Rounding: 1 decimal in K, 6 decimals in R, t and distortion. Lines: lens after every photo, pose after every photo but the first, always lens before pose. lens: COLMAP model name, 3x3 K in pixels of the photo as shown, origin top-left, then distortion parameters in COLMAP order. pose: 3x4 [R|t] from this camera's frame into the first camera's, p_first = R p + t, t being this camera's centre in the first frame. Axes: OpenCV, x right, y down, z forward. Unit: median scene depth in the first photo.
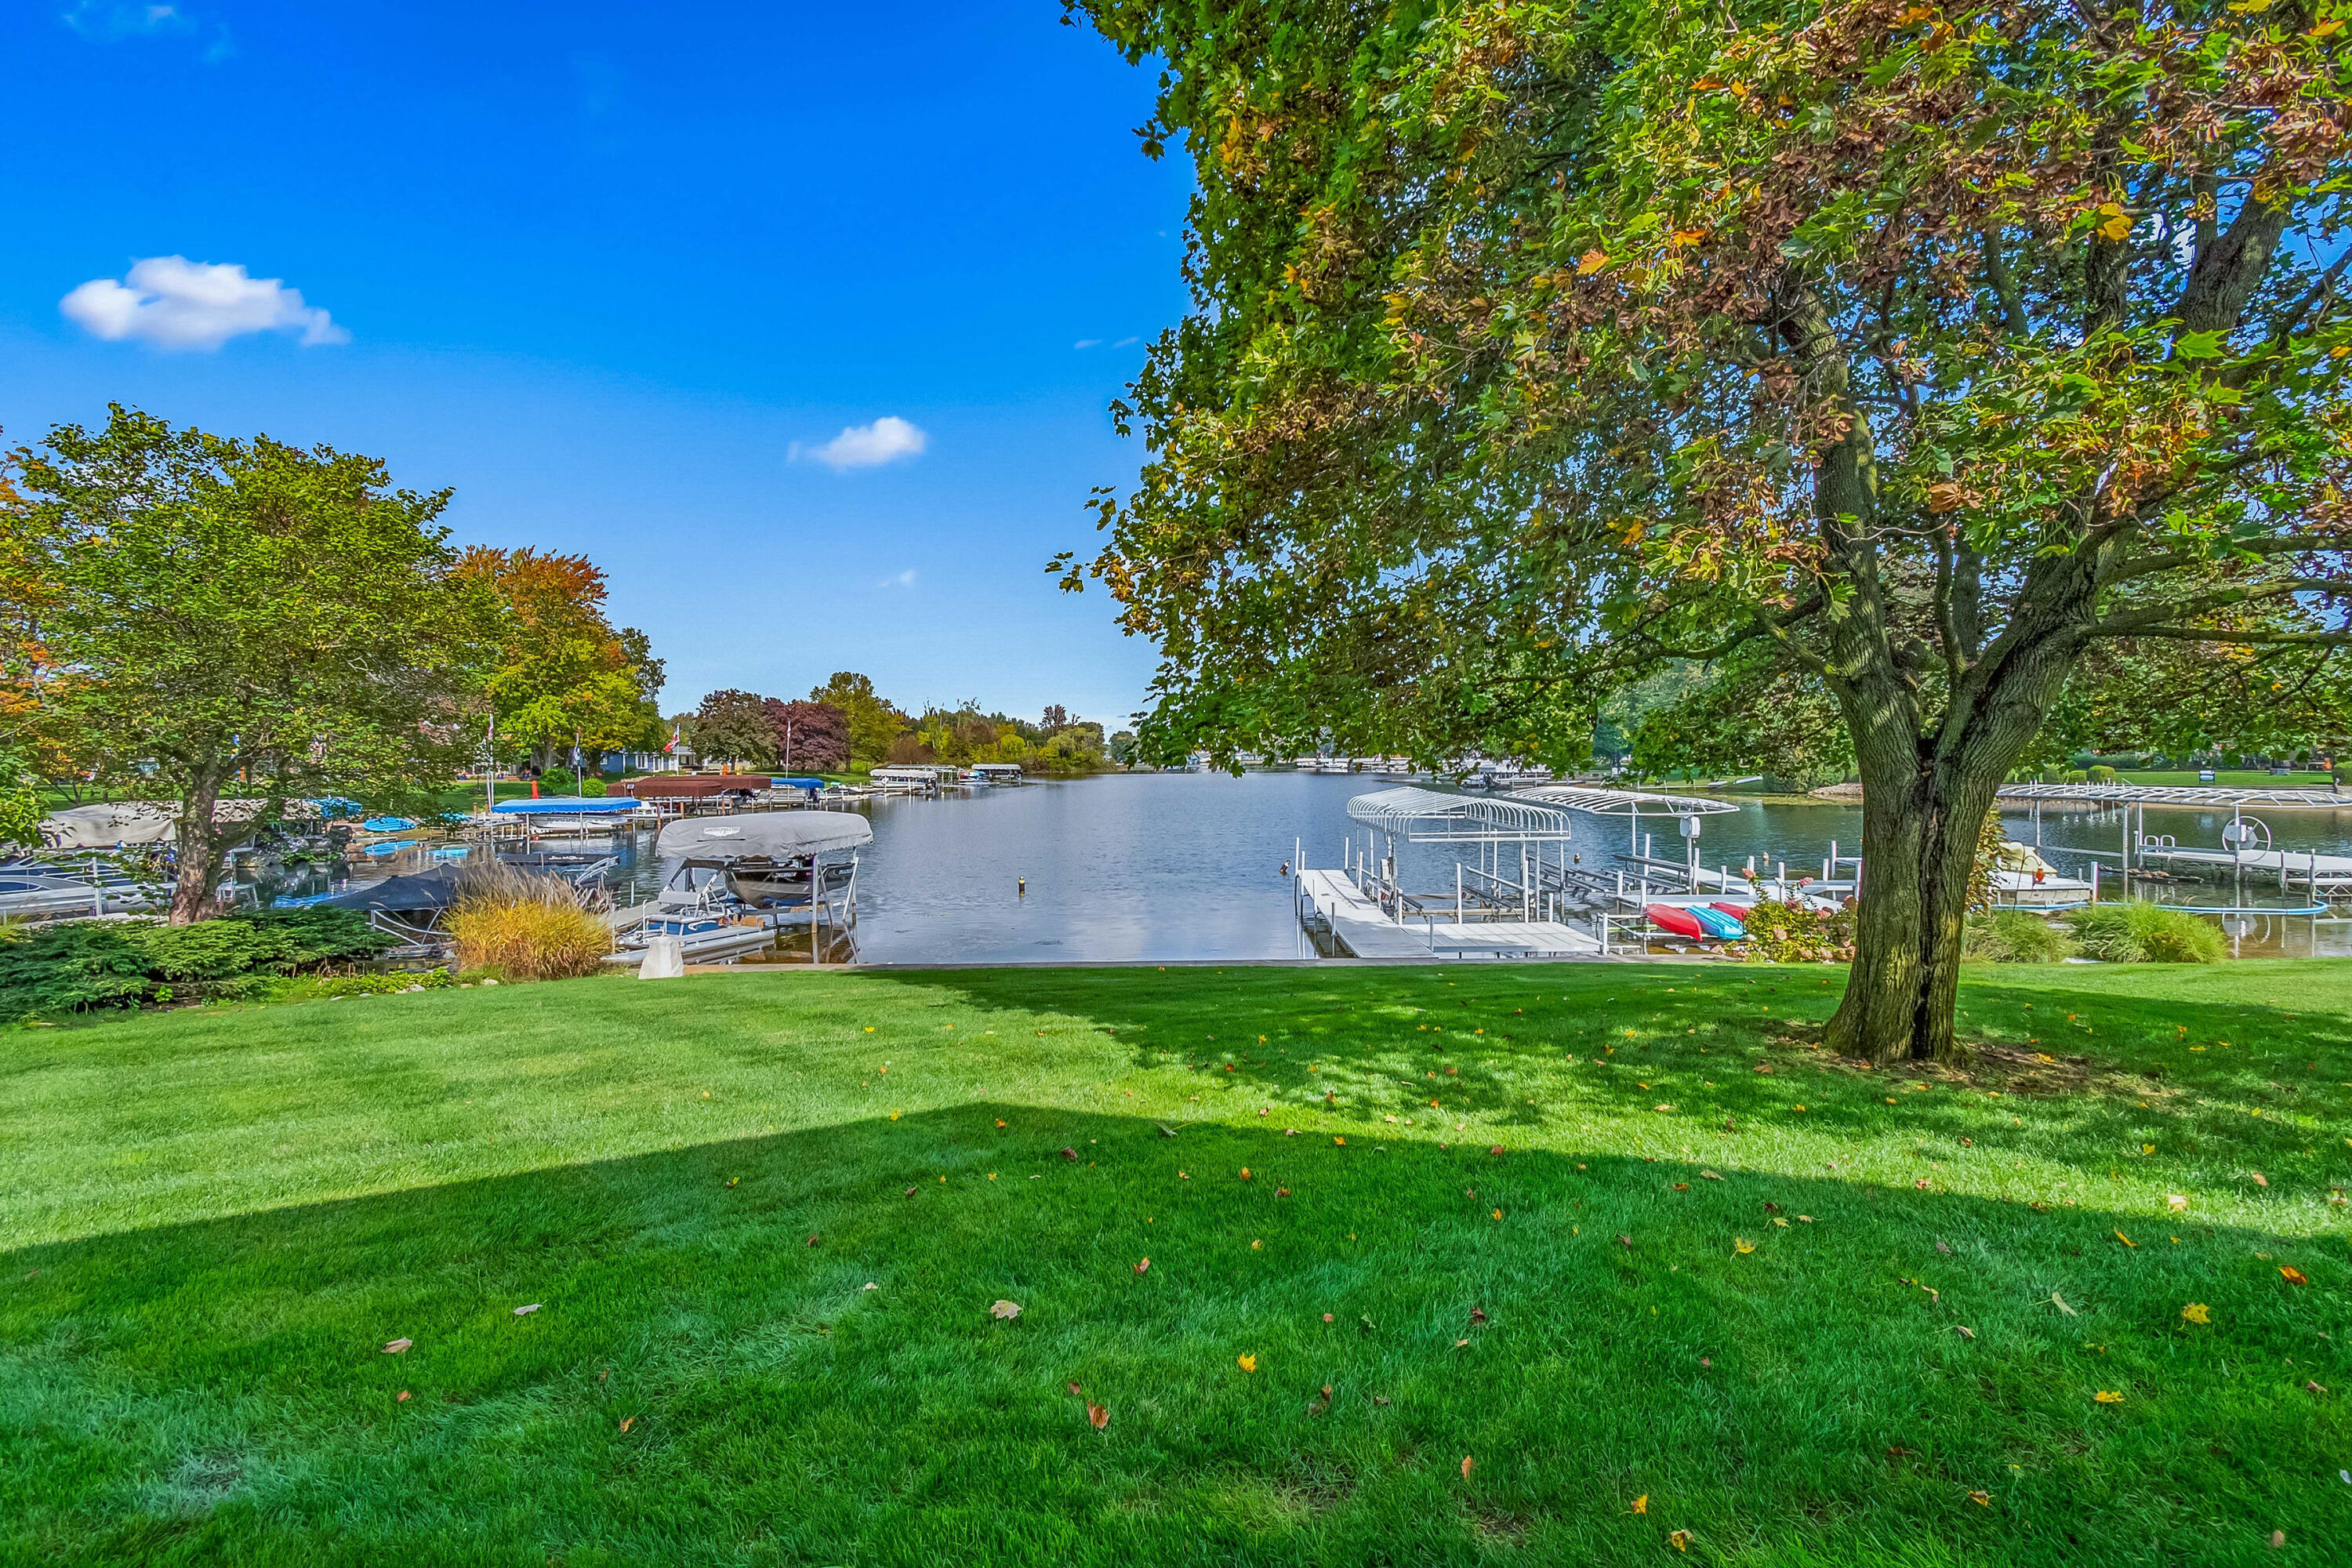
lens RADIAL K [[1041.2, 0, 1180.1], [0, 1041.2, 771.6], [0, 0, 1]] dist [0.008124, -0.005338]
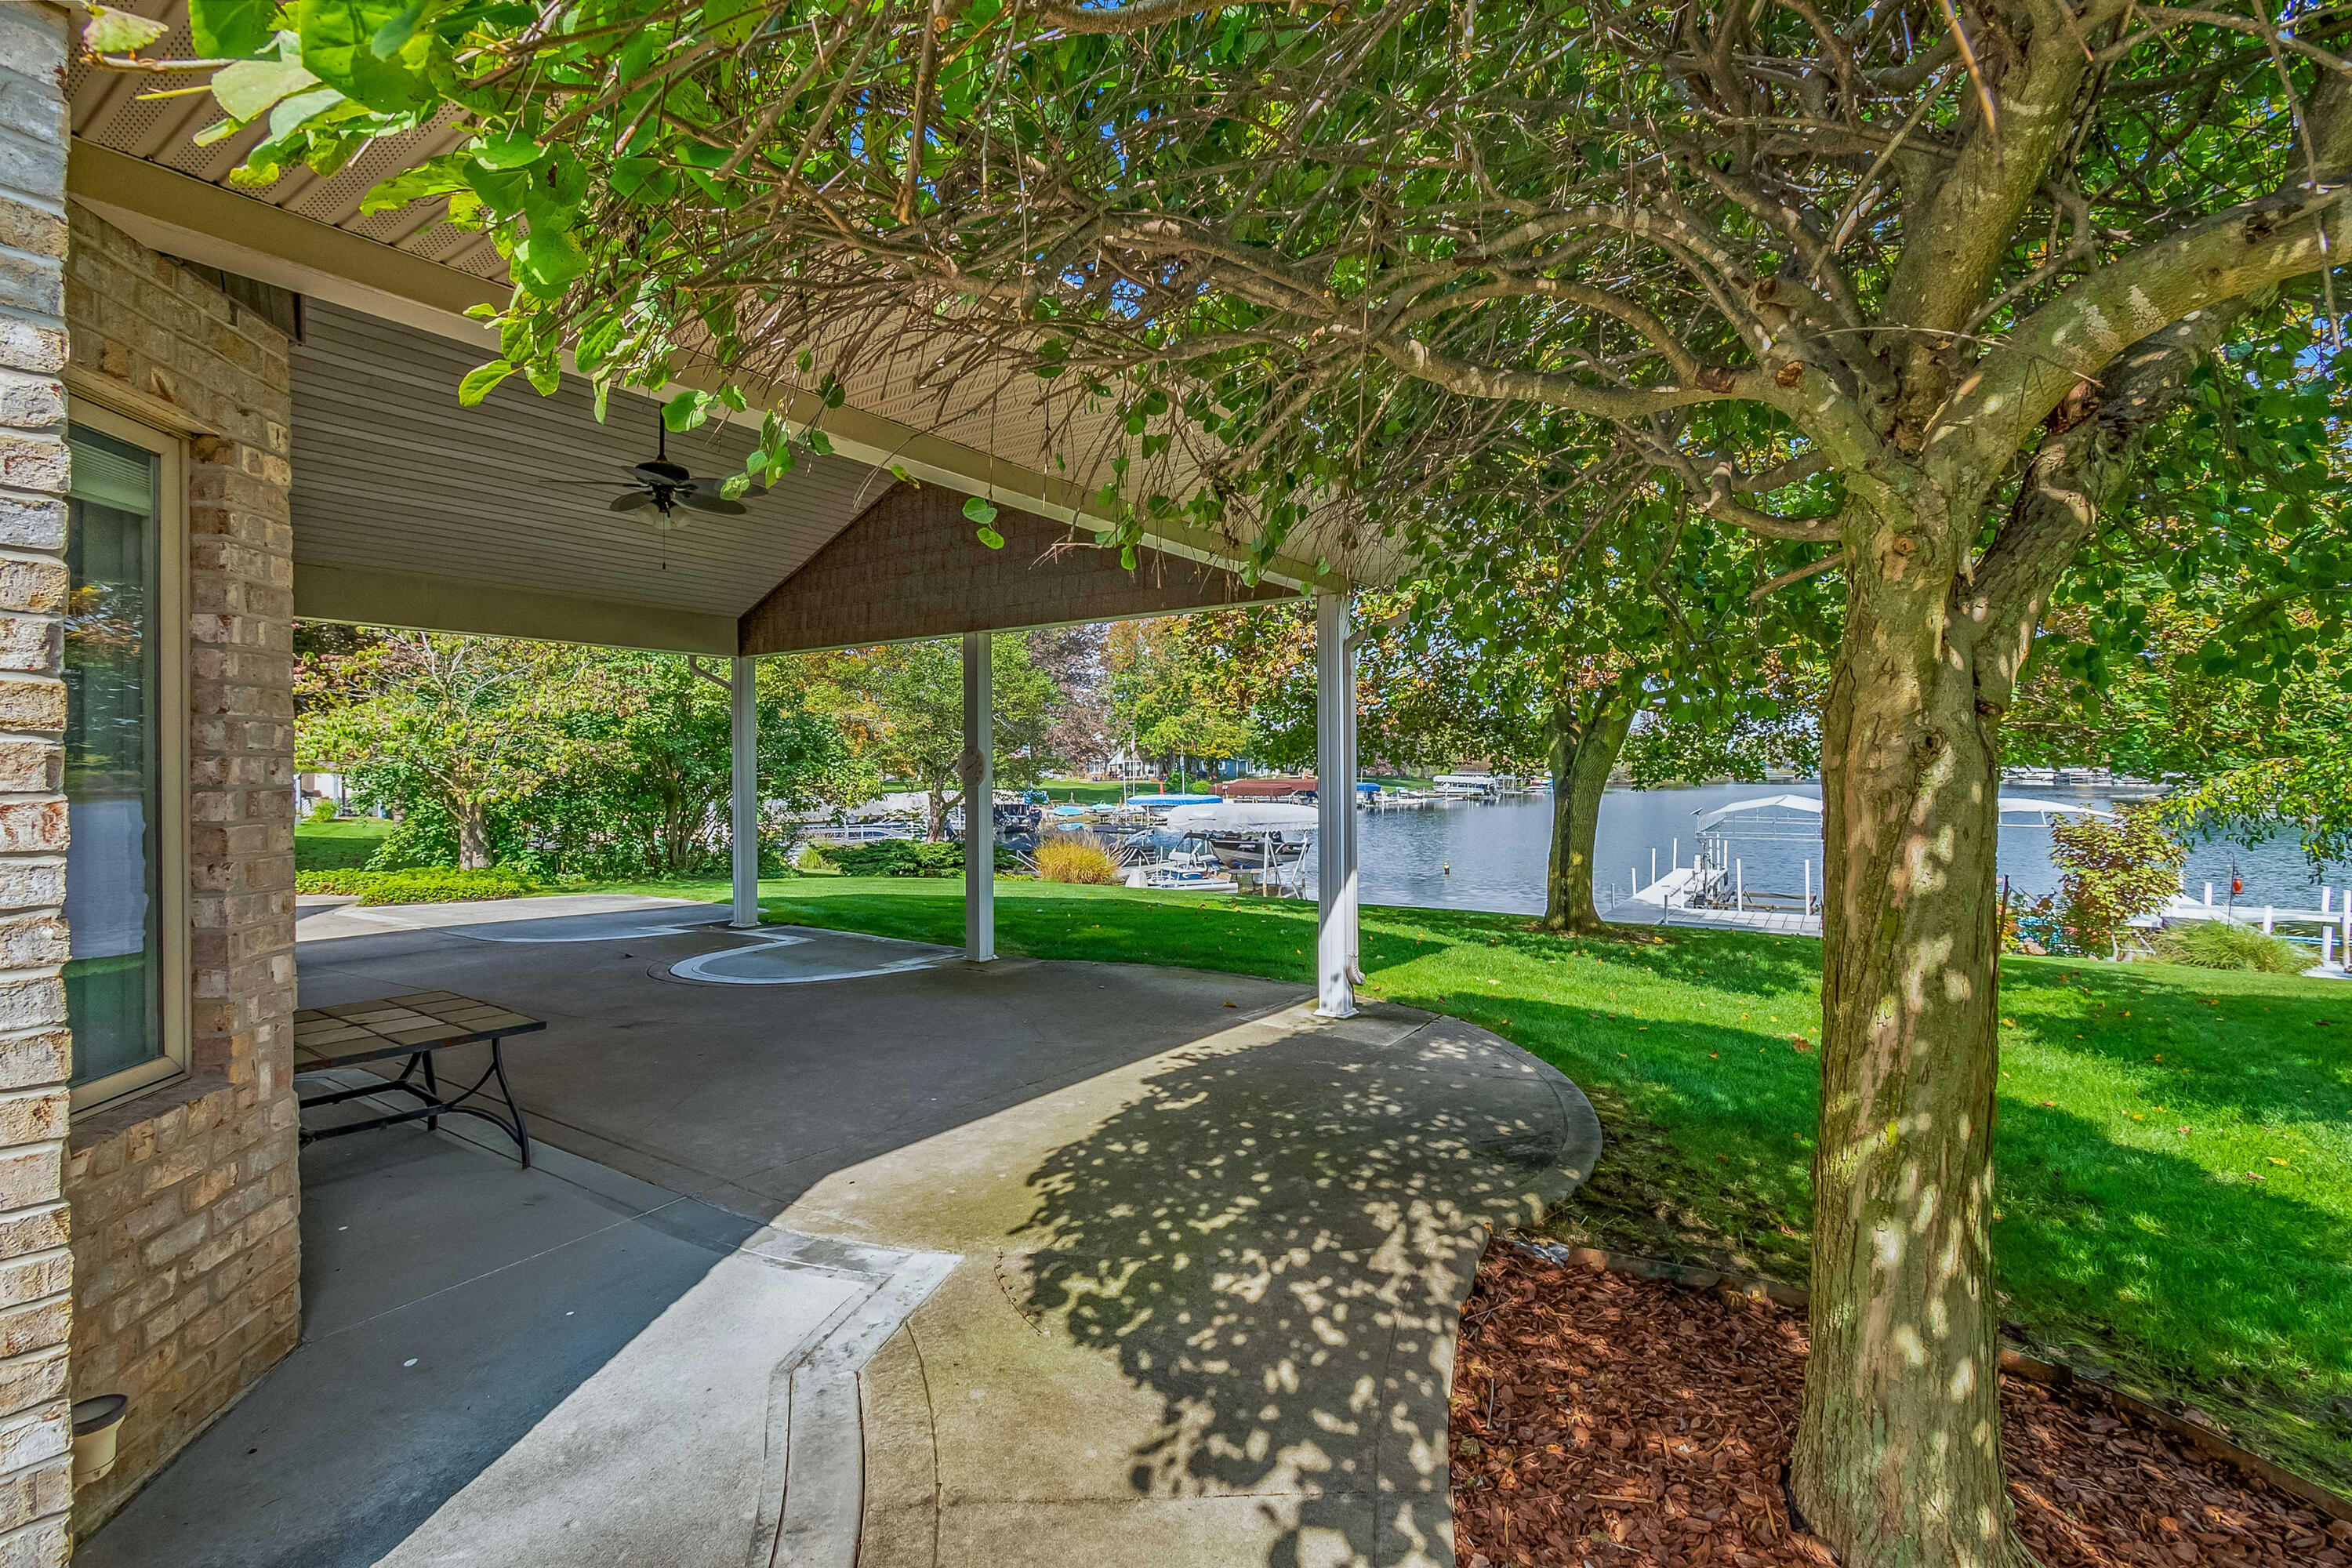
lens RADIAL K [[1035.3, 0, 1181.2], [0, 1035.3, 772.2], [0, 0, 1]] dist [0.004030, -0.000336]
pose [[0.844085, 0.007602, -0.536155, 0.166677], [-0.010785, 0.999938, -0.002802, 0.000878], [0.536100, 0.008147, 0.844115, -0.139261]]
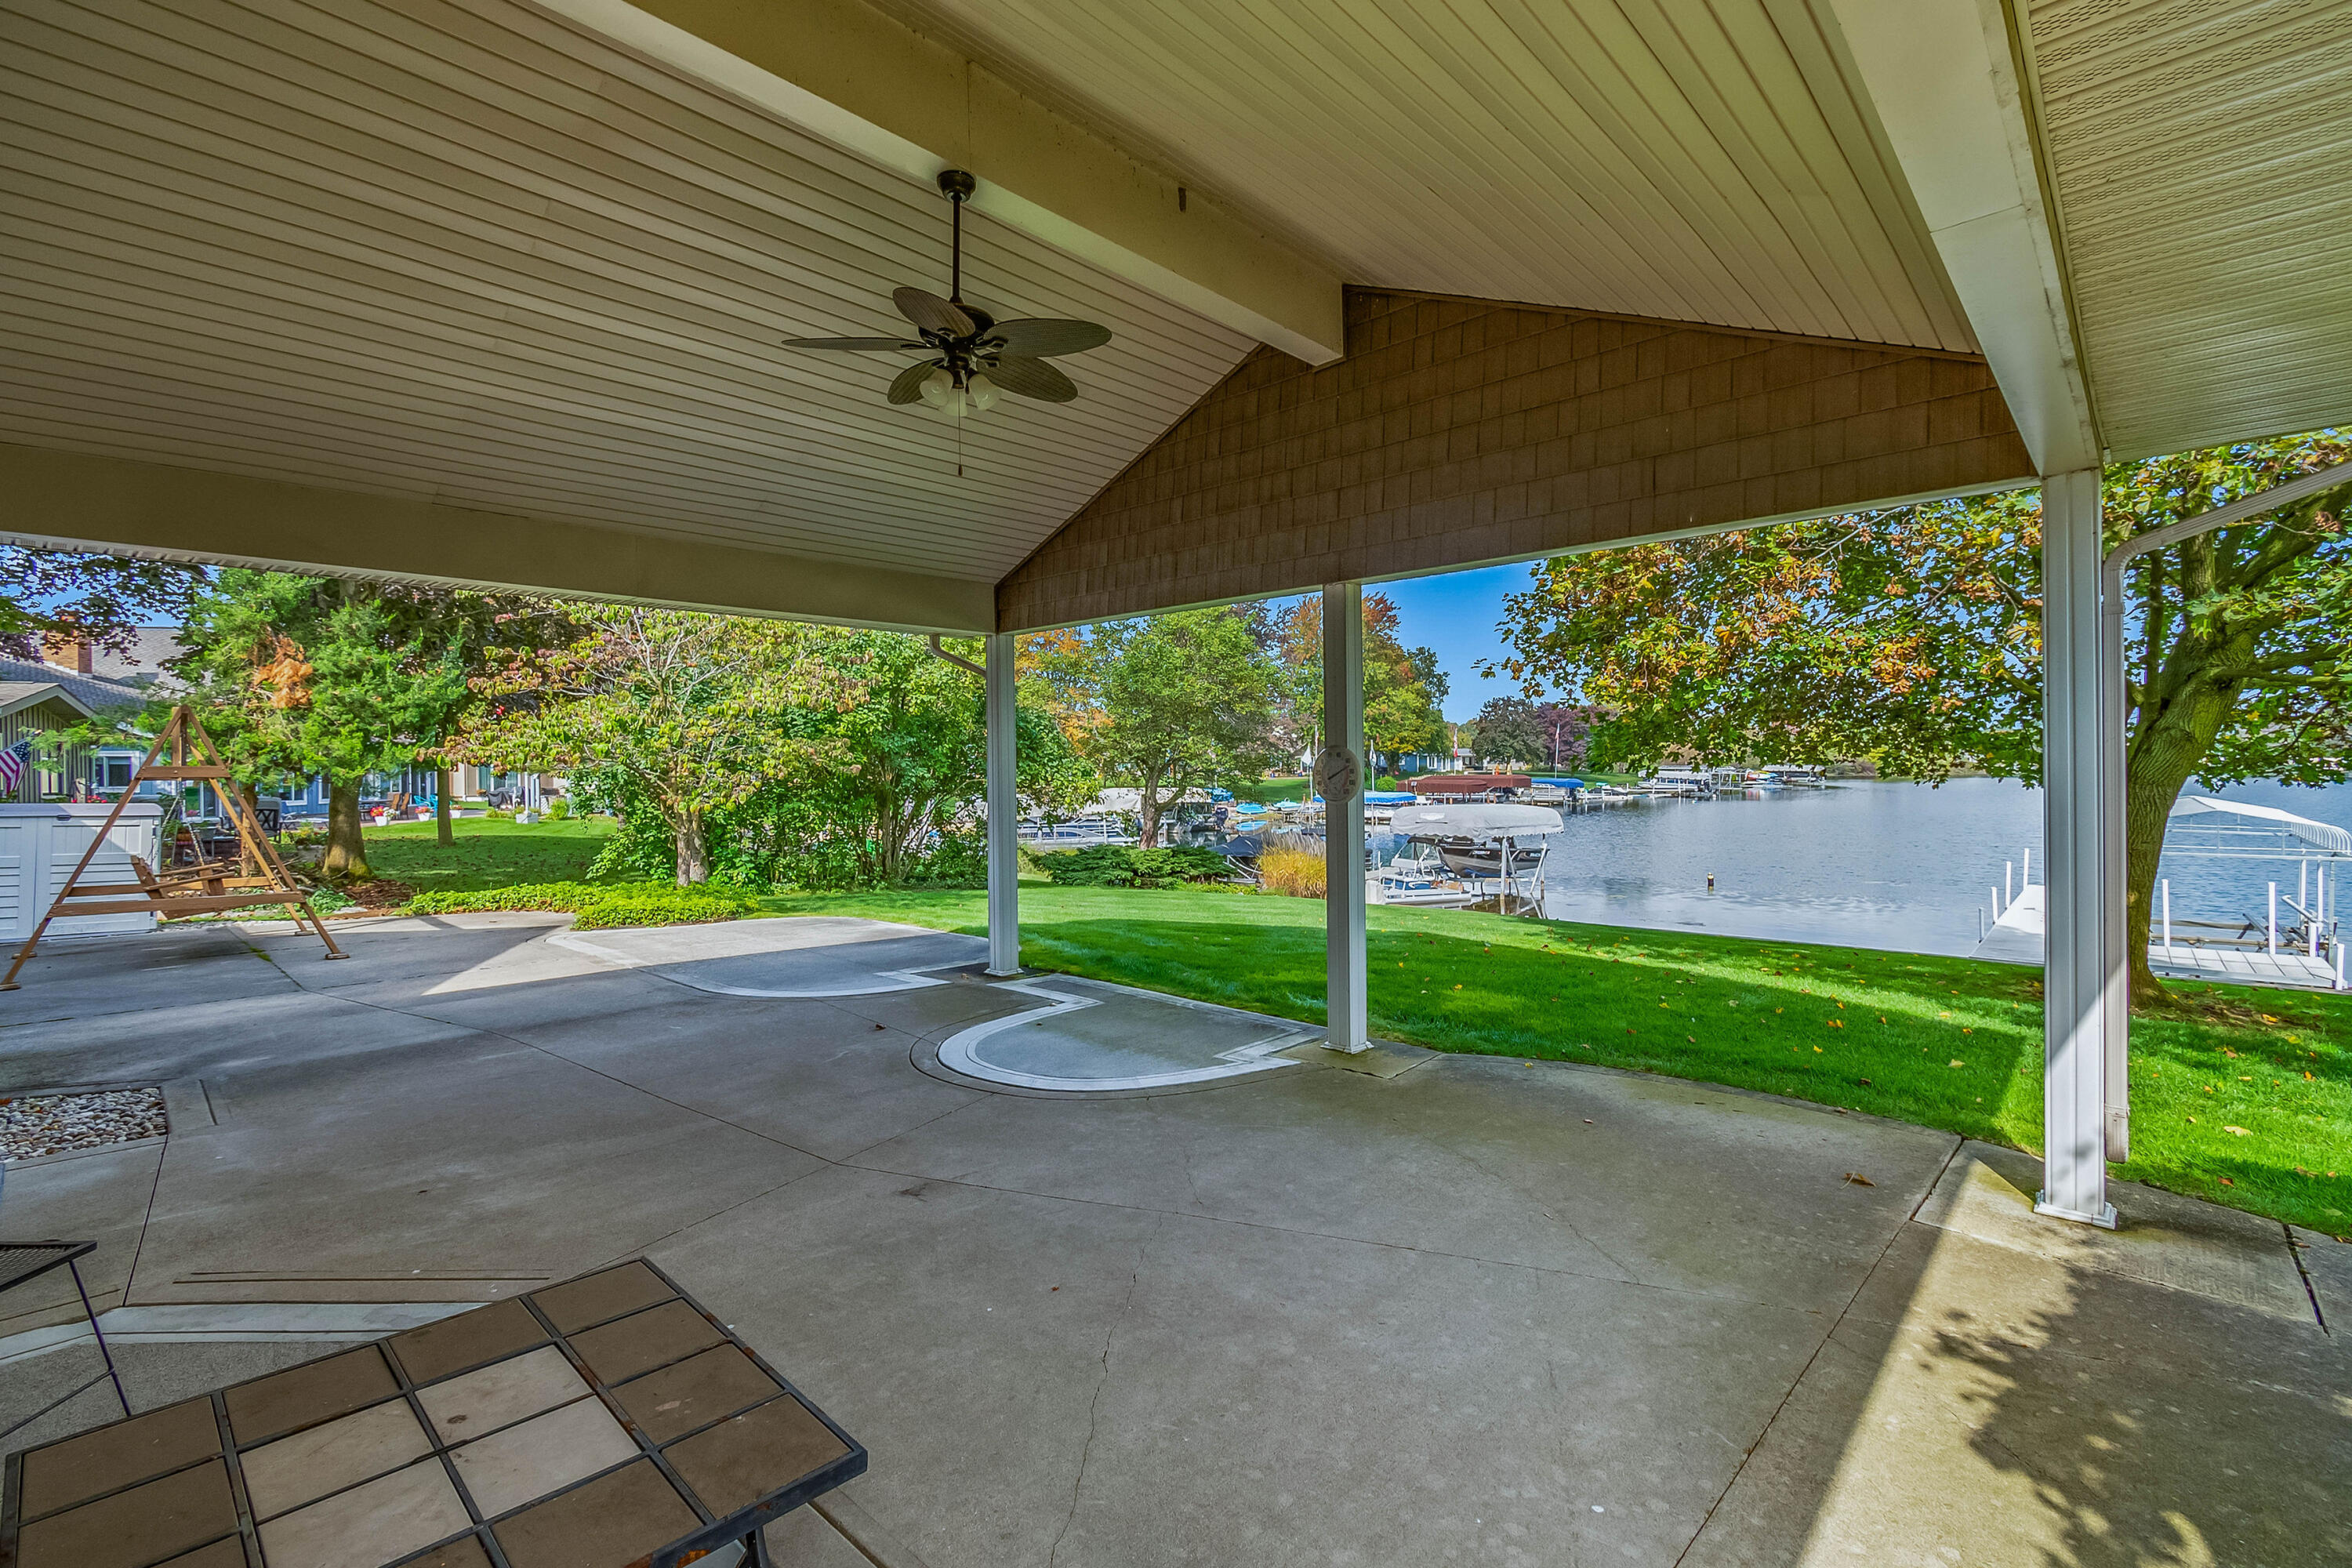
lens RADIAL K [[1041.2, 0, 1180.1], [0, 1041.2, 771.6], [0, 0, 1]] dist [0.008124, -0.005338]
pose [[0.748676, 0.007109, -0.662898, 0.104323], [-0.007174, 0.999971, 0.002622, -0.000857], [0.662897, 0.002792, 0.748705, -0.112592]]
